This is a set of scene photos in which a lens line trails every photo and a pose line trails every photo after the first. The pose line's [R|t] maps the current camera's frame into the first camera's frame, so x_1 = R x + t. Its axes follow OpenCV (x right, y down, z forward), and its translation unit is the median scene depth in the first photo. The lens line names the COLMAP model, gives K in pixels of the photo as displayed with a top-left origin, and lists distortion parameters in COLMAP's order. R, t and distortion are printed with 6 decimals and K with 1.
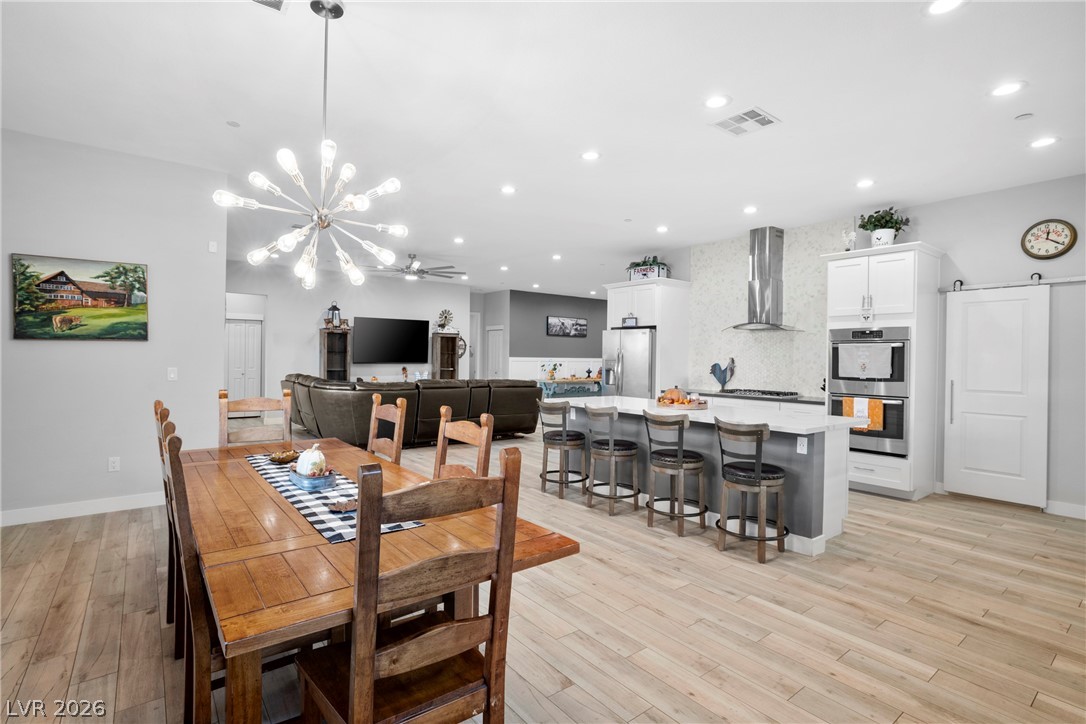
lens RADIAL K [[518.5, 0, 545.4], [0, 518.5, 360.1], [0, 0, 1]] dist [-0.020132, 0.012717]
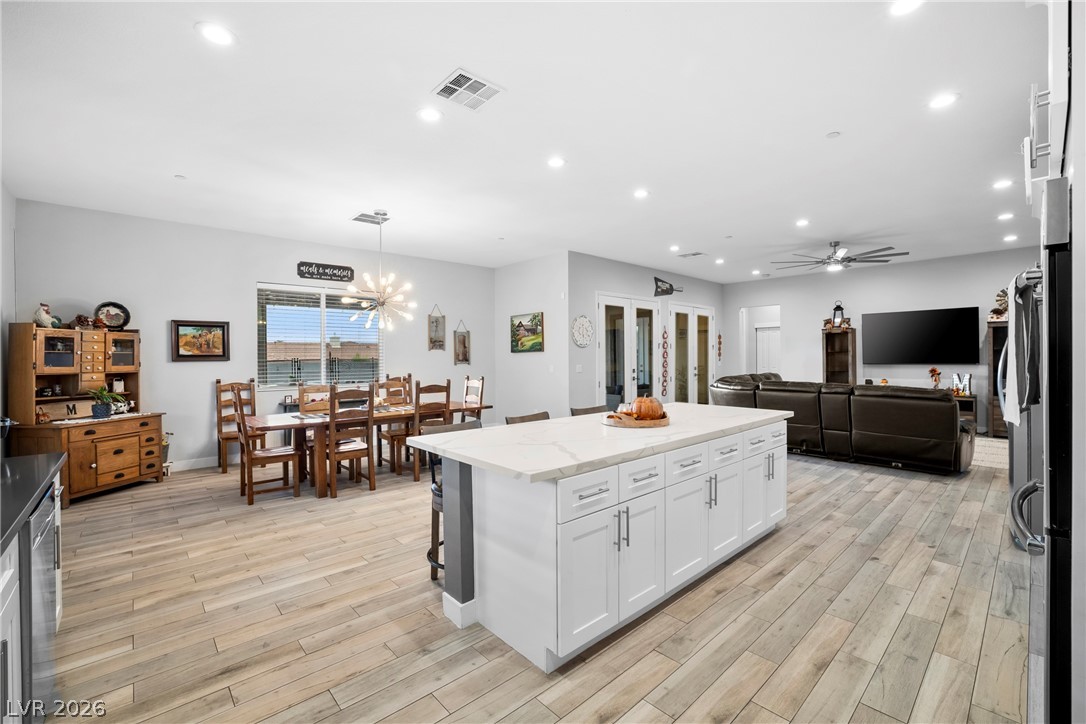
lens RADIAL K [[467.2, 0, 553.2], [0, 467.2, 350.8], [0, 0, 1]] dist [-0.026804, 0.005210]
pose [[0.076974, -0.024267, -0.996738, 0.836441], [0.001525, 0.999705, -0.024221, 0.003883], [0.997032, 0.000344, 0.076989, 0.755760]]
